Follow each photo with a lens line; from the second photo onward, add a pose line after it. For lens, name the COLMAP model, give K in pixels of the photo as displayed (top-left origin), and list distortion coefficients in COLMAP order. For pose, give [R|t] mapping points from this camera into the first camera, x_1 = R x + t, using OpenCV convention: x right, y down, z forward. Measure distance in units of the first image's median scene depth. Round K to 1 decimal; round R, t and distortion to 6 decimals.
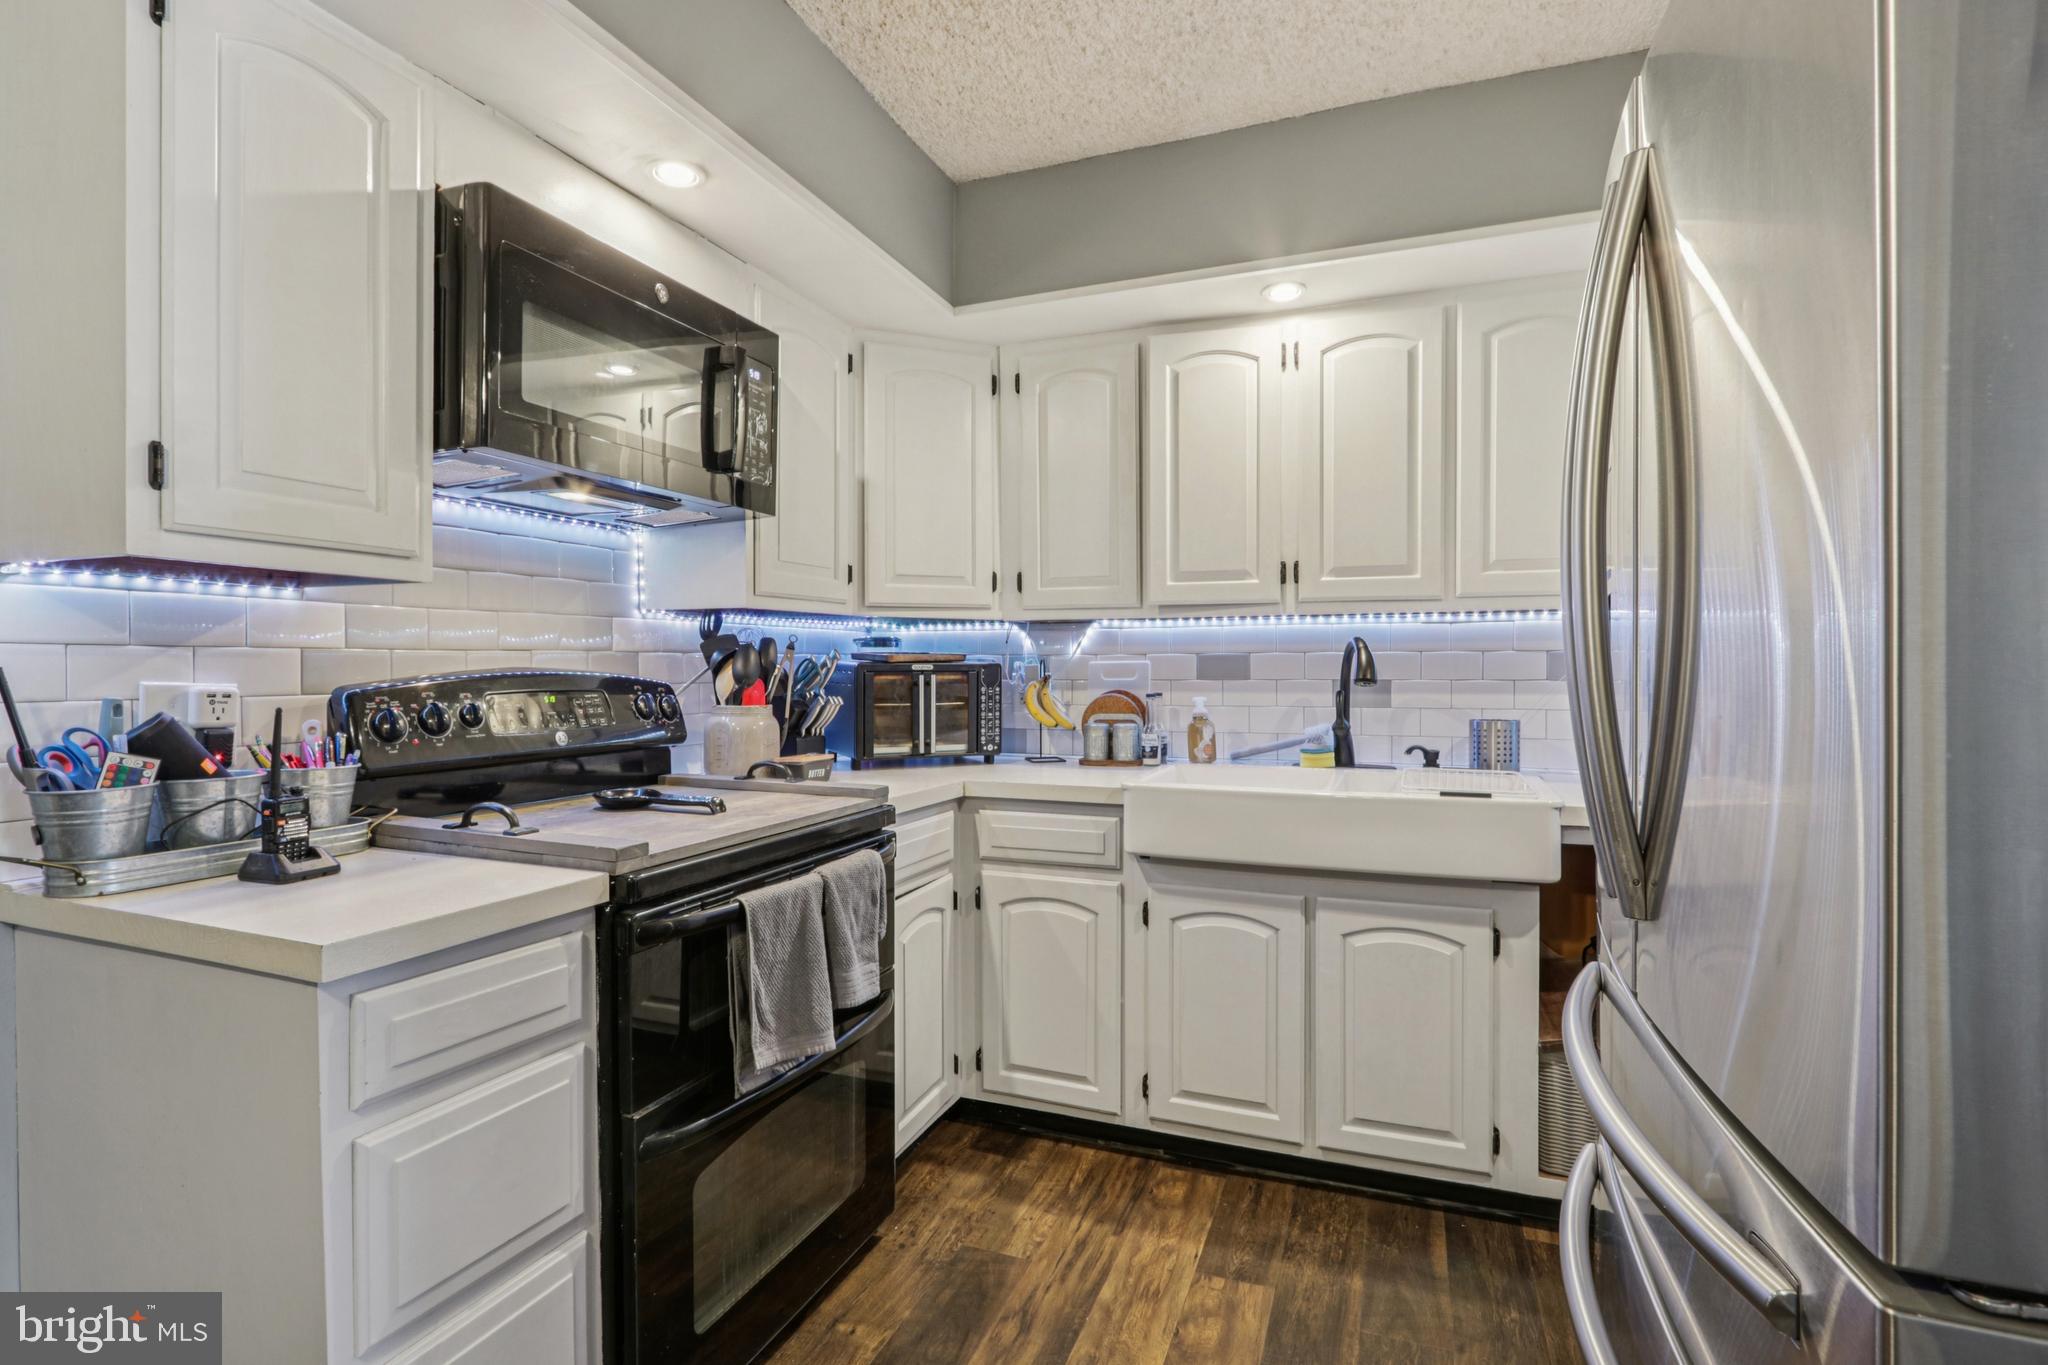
lens RADIAL K [[990.2, 0, 1026.1], [0, 990.2, 673.0], [0, 0, 1]] dist [-0.017511, 0.001810]
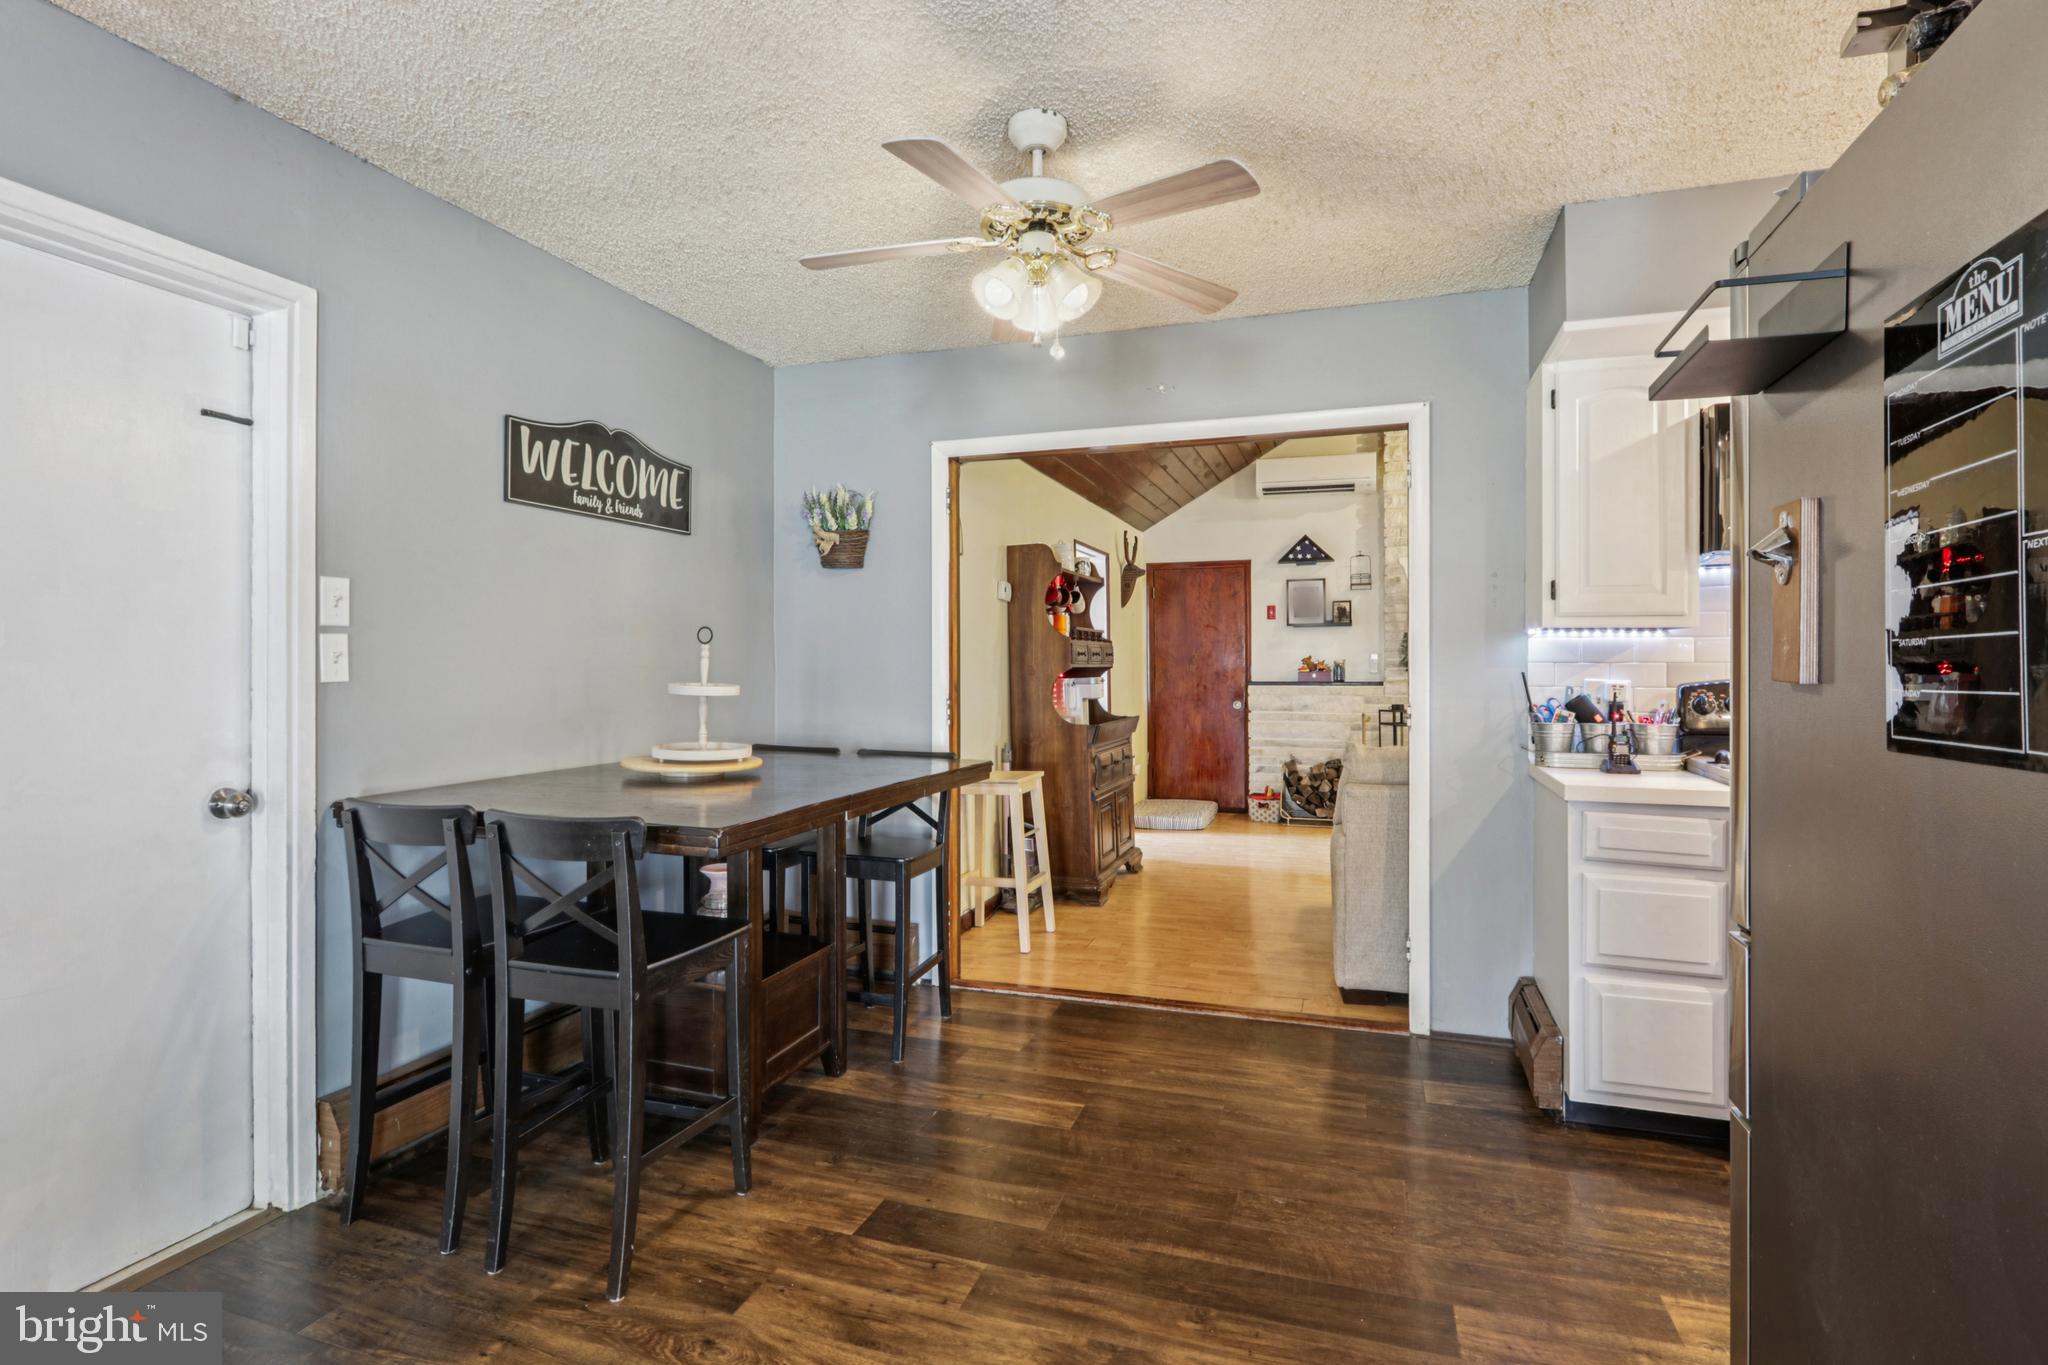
lens RADIAL K [[990.3, 0, 1026.5], [0, 990.3, 666.7], [0, 0, 1]] dist [-0.001358, 0.000353]
pose [[0.046150, 0.002483, -0.998931, 0.759657], [-0.008673, 0.999960, 0.002085, -0.006931], [0.998897, 0.008568, 0.046169, -0.214584]]
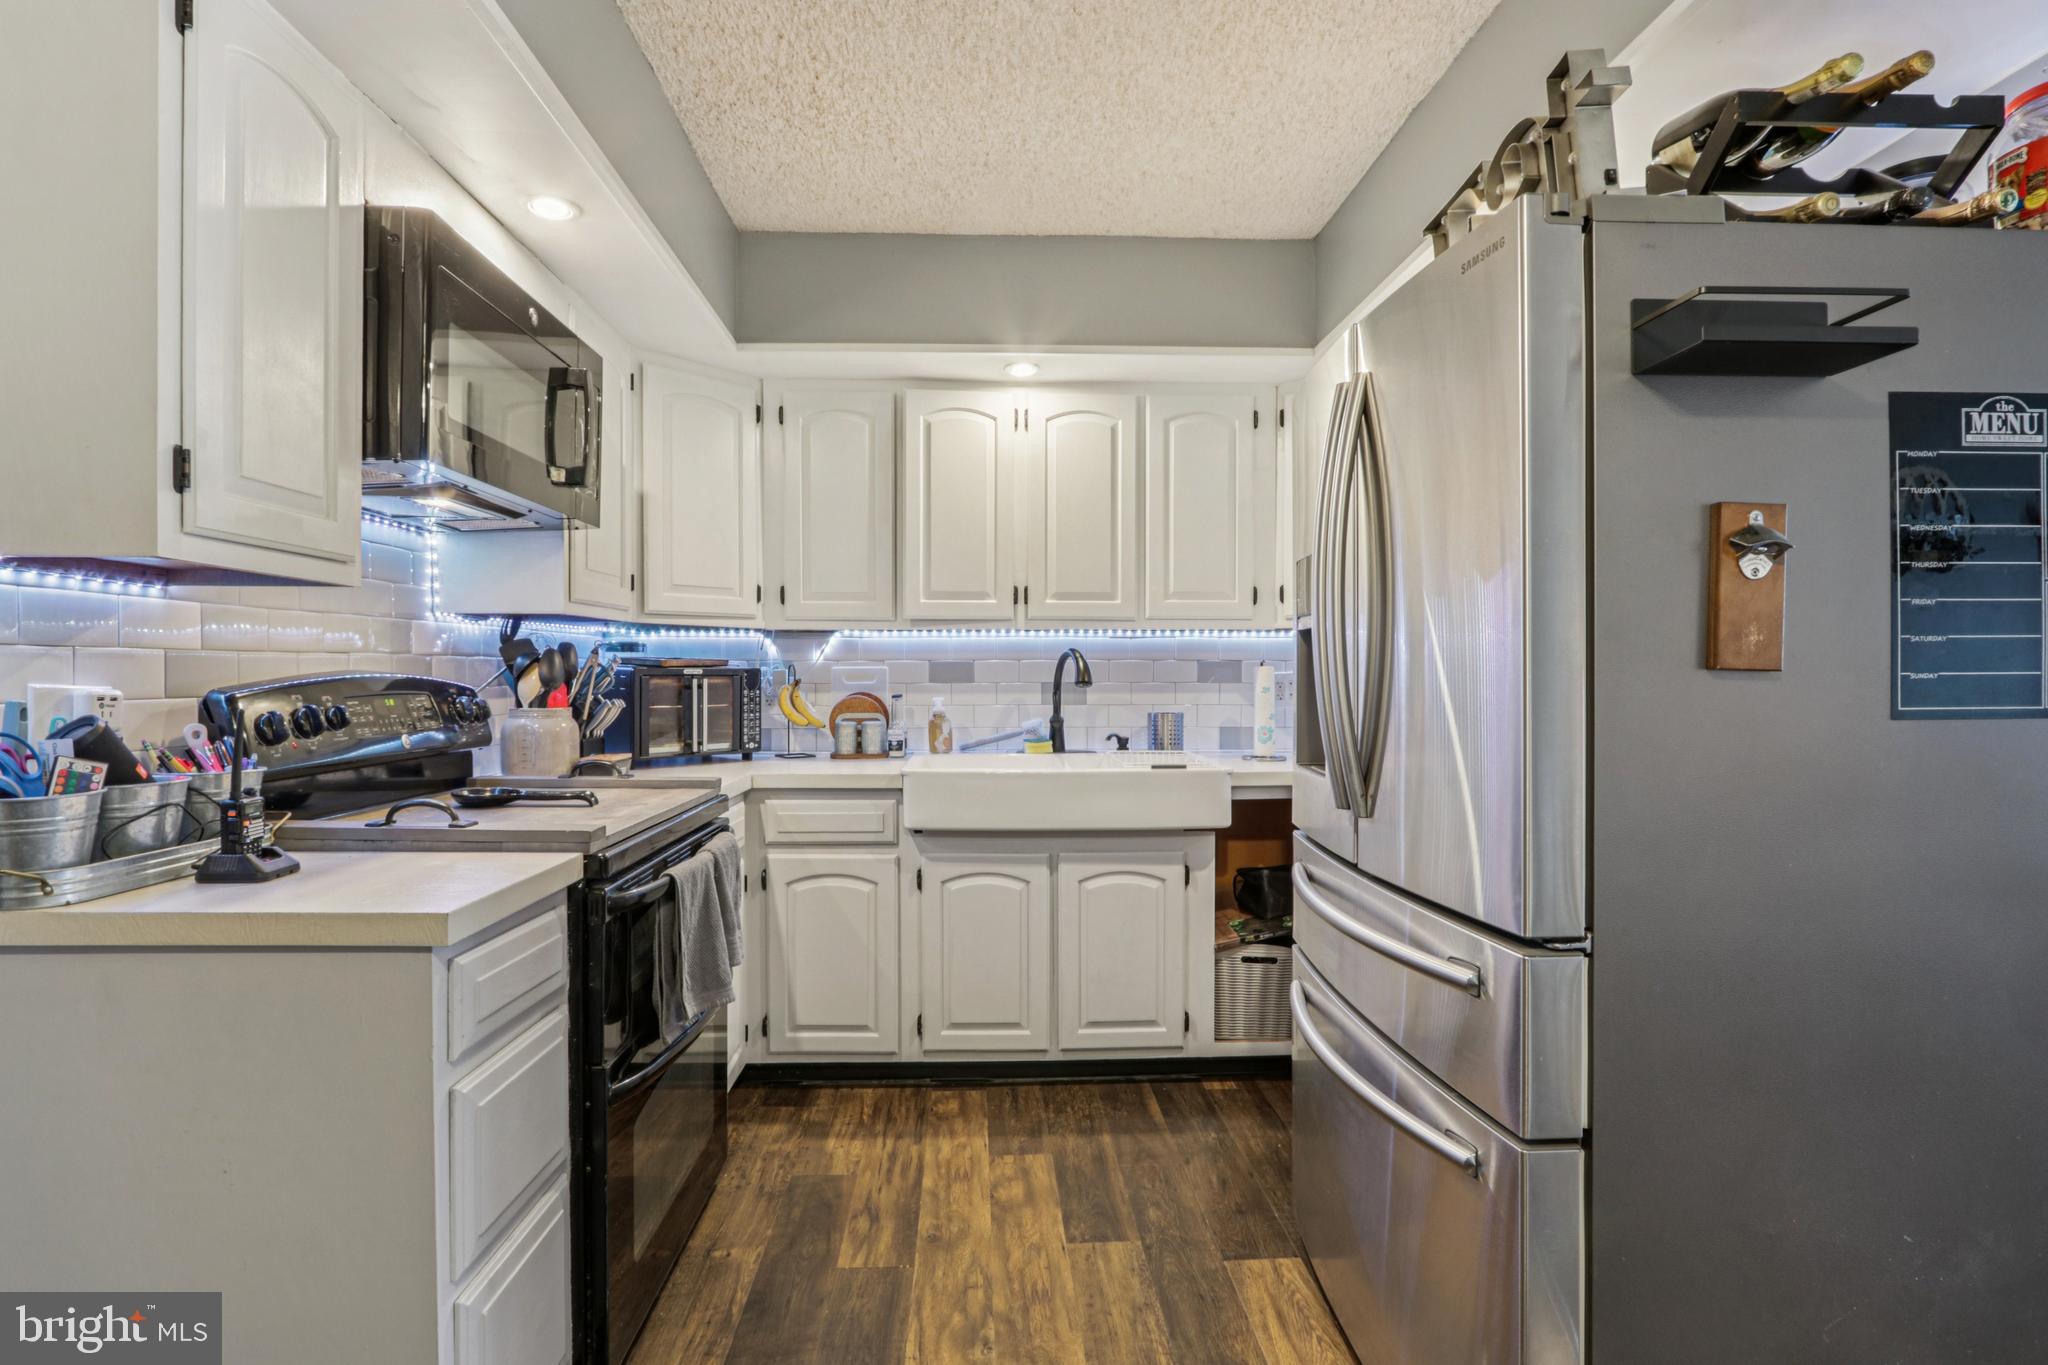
lens RADIAL K [[987.6, 0, 1020.9], [0, 987.6, 671.8], [0, 0, 1]] dist [-0.031618, 0.009202]
pose [[0.915059, 0.001954, 0.403315, -0.247670], [0.001059, 0.999973, -0.007248, 0.002973], [-0.403319, 0.007059, 0.915032, -0.134432]]
